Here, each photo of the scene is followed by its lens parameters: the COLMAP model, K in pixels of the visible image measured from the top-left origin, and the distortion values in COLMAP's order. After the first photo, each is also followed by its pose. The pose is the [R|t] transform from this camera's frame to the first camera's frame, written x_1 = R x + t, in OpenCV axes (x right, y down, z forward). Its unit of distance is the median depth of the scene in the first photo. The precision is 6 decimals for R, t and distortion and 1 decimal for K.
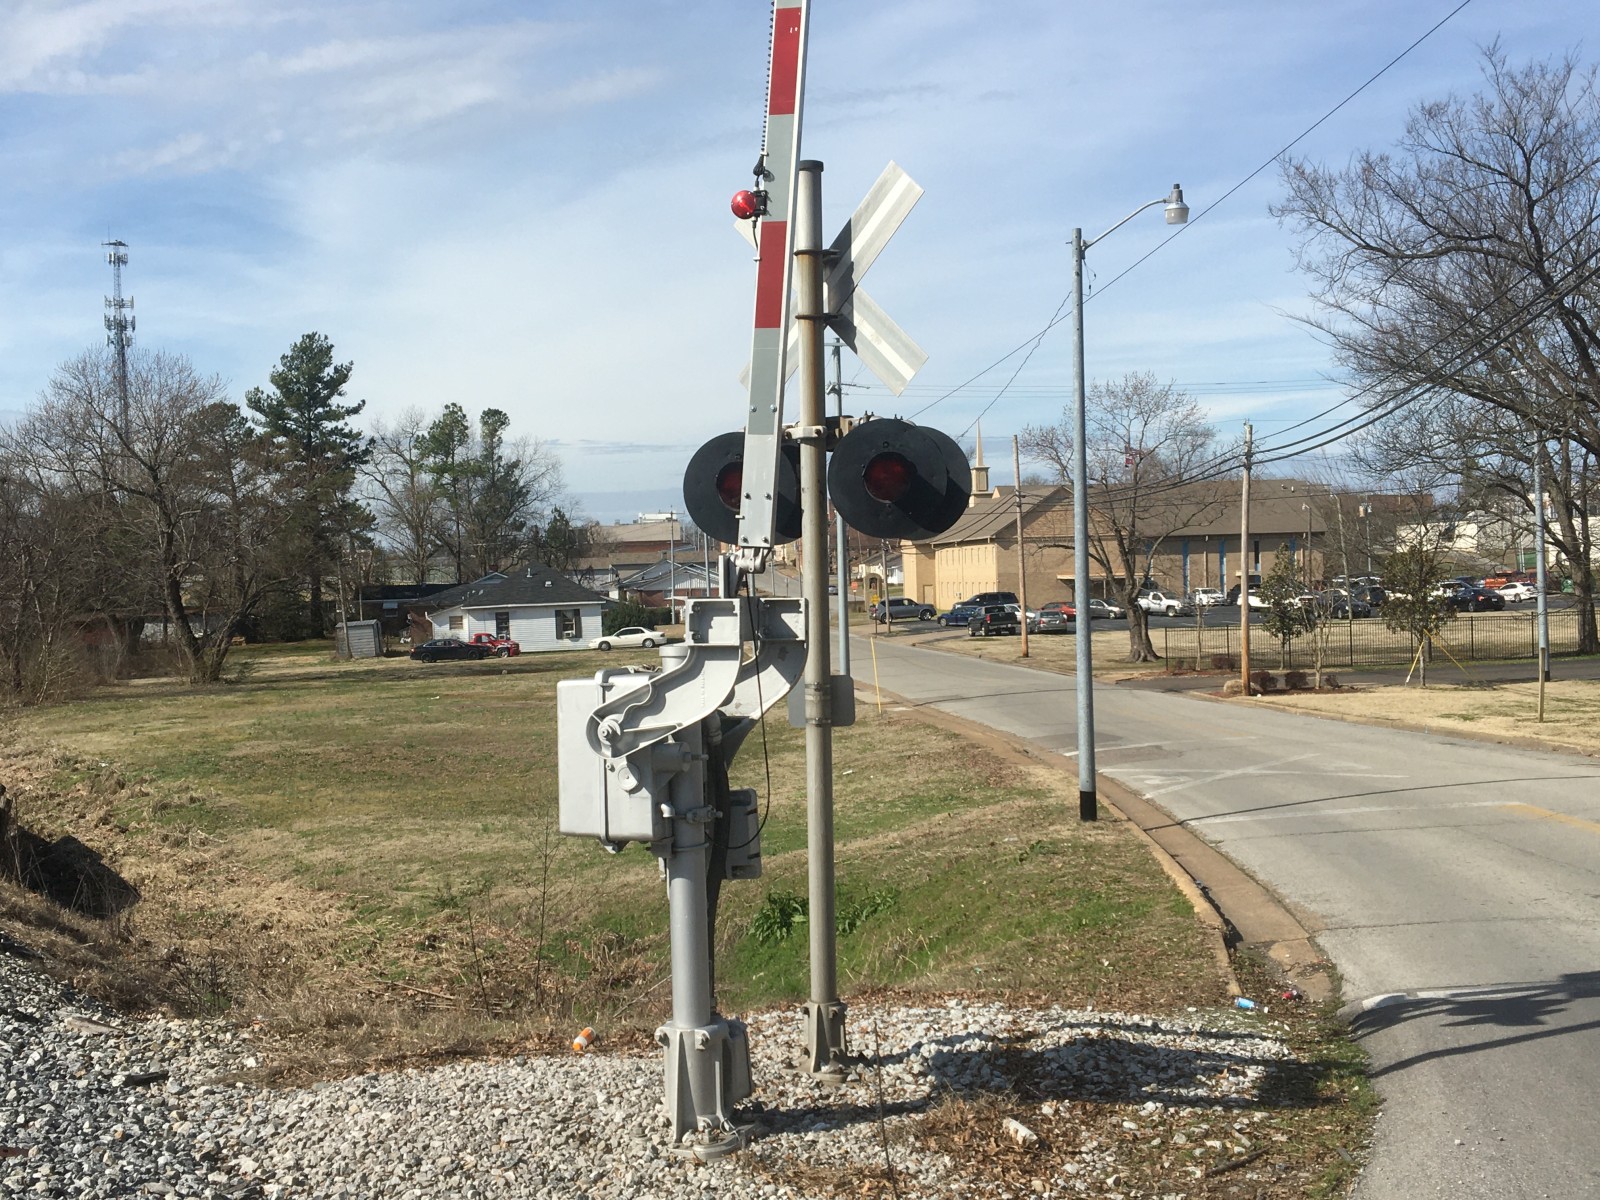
lens RADIAL K [[1755.8, 0, 800.0], [0, 1755.8, 600.0], [0, 0, 1]] dist [0.075539, -0.163504]
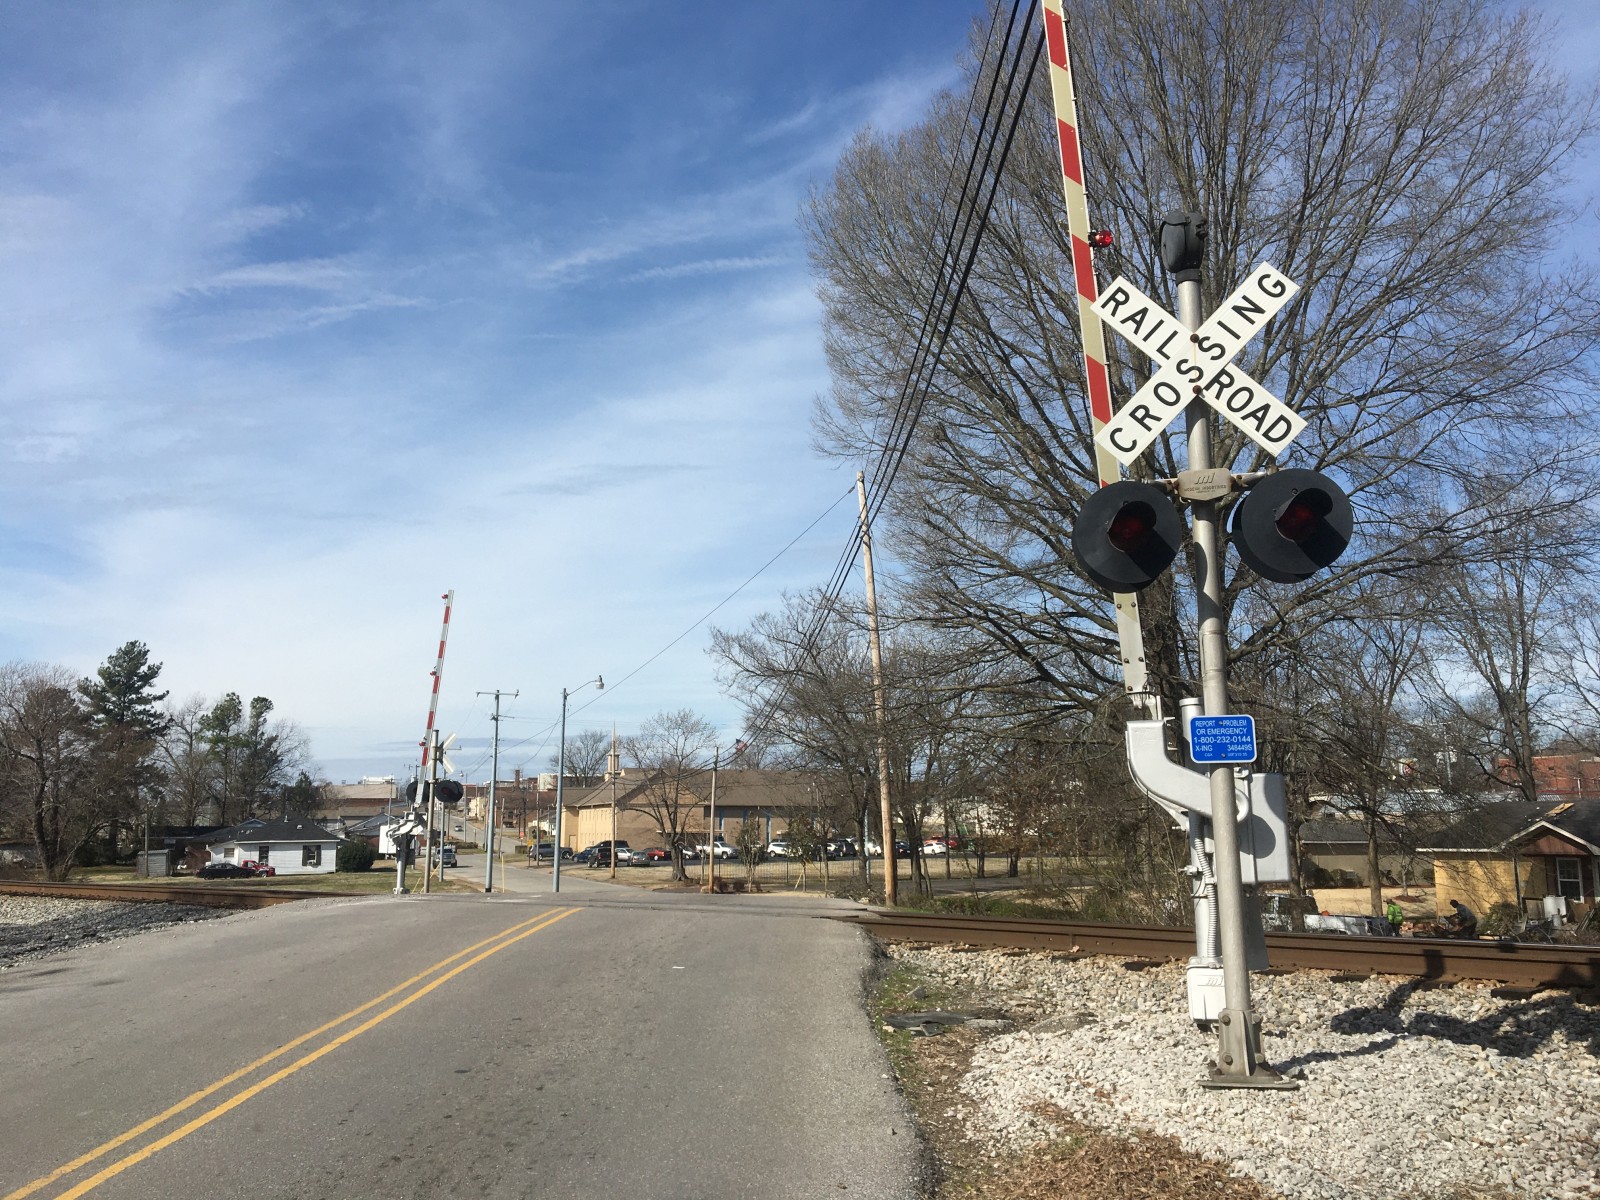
lens RADIAL K [[1373.4, 0, 800.0], [0, 1373.4, 600.0], [0, 0, 1]] dist [0.061995, -0.099750]
pose [[0.976547, 0.063413, 0.205753, 0.192865], [-0.025030, 0.982601, -0.184036, 0.101173], [-0.213843, 0.174569, 0.961143, -3.232711]]
